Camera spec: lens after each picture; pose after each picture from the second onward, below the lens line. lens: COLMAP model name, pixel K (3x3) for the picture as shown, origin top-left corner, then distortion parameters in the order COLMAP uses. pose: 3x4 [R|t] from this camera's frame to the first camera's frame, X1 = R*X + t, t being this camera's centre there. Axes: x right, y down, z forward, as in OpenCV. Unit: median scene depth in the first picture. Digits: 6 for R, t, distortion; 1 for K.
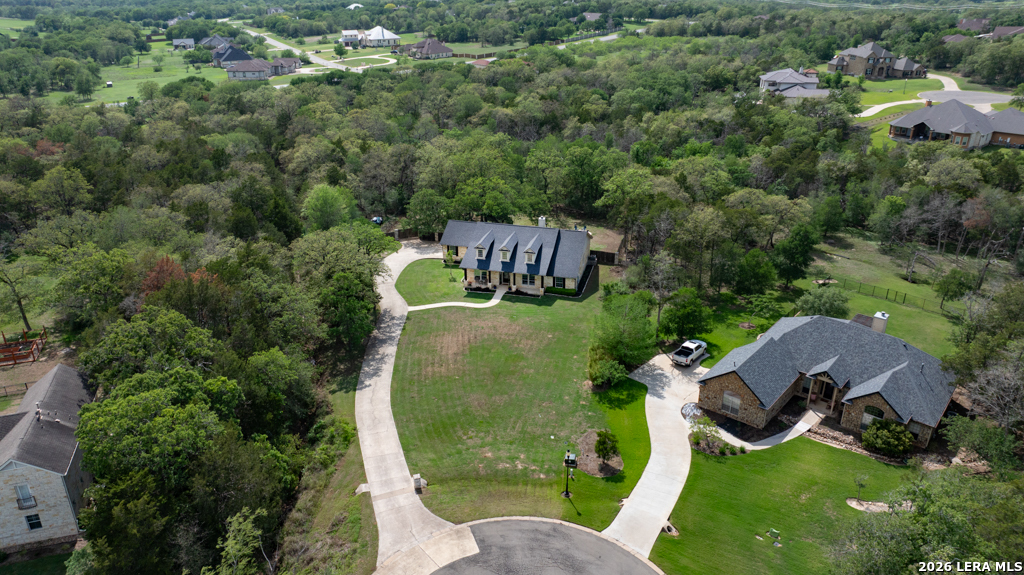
lens RADIAL K [[714.6, 0, 516.2], [0, 714.6, 288.3], [0, 0, 1]] dist [-0.027973, 0.020085]
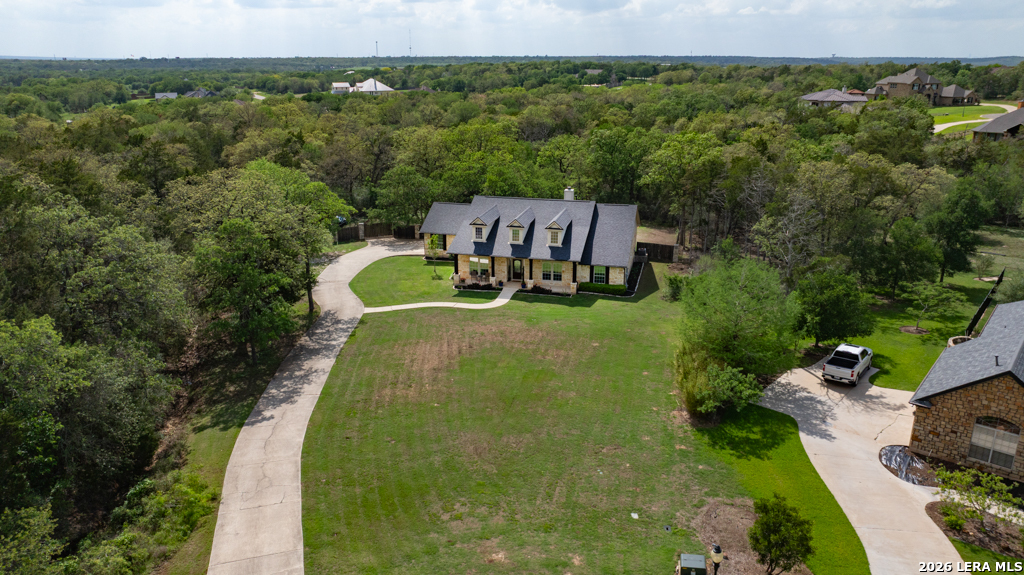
lens RADIAL K [[714.6, 0, 514.8], [0, 714.6, 280.6], [0, 0, 1]] dist [-0.027973, 0.020085]
pose [[0.999992, 0.000232, 0.004043, -0.020551], [0.000274, 0.992178, -0.124834, 0.080935], [-0.004040, 0.124834, 0.992169, 0.367989]]
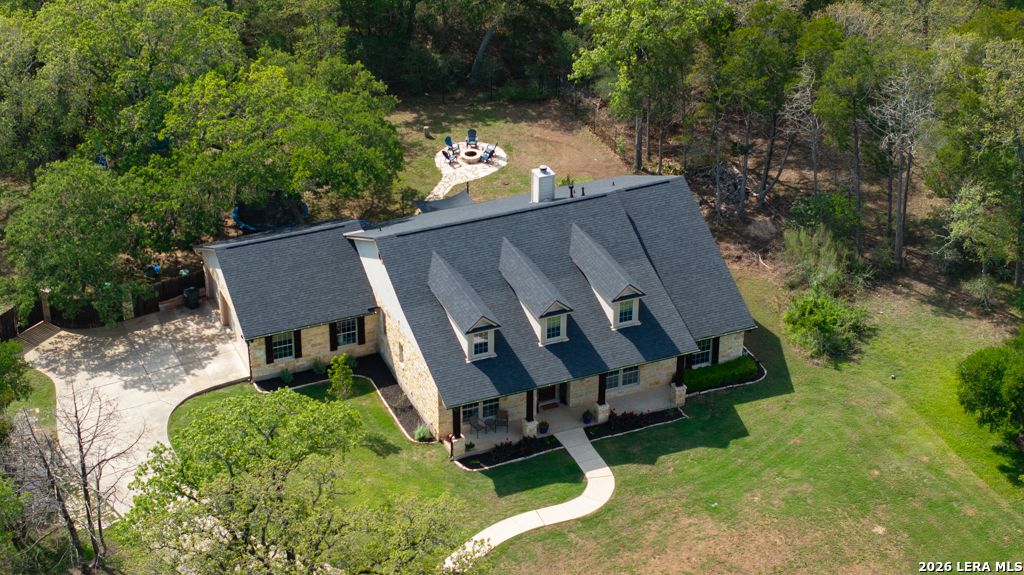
lens RADIAL K [[2073.9, 0, 511.5], [0, 2073.9, 287.2], [0, 0, 1]] dist [-0.194616, 0.000000]
pose [[0.800077, -0.303084, 0.517703, -0.530109], [0.238614, 0.952564, 0.188906, -0.253819], [-0.550400, -0.027608, 0.834445, 0.242784]]
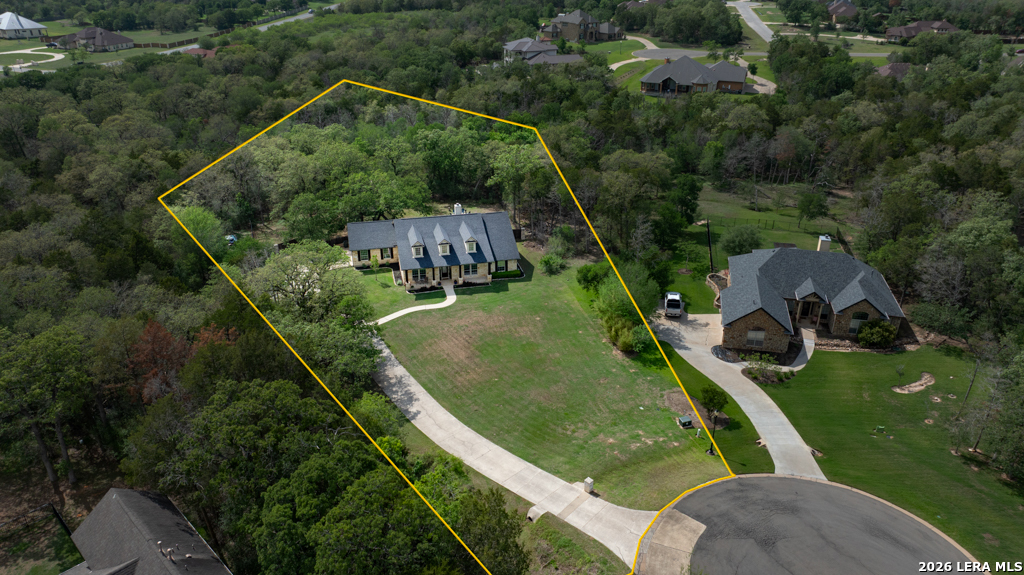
lens RADIAL K [[714.6, 0, 508.8], [0, 714.6, 286.6], [0, 0, 1]] dist [-0.027973, 0.020085]
pose [[0.889232, -0.197551, 0.412601, -0.357379], [0.186072, 0.980161, 0.068276, -0.047783], [-0.417903, 0.016060, 0.908350, 0.103662]]
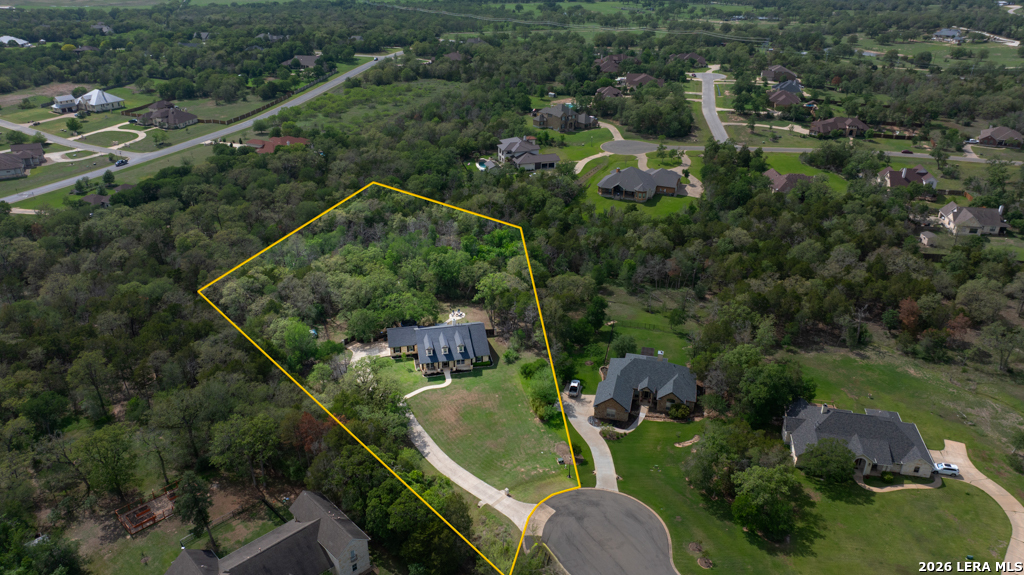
lens RADIAL K [[714.6, 0, 512.0], [0, 714.6, 293.3], [0, 0, 1]] dist [-0.027973, 0.020085]
pose [[0.895951, -0.190505, 0.401223, -0.528082], [0.173527, 0.981686, 0.078621, -0.286549], [-0.408853, -0.000818, 0.912600, -0.567671]]
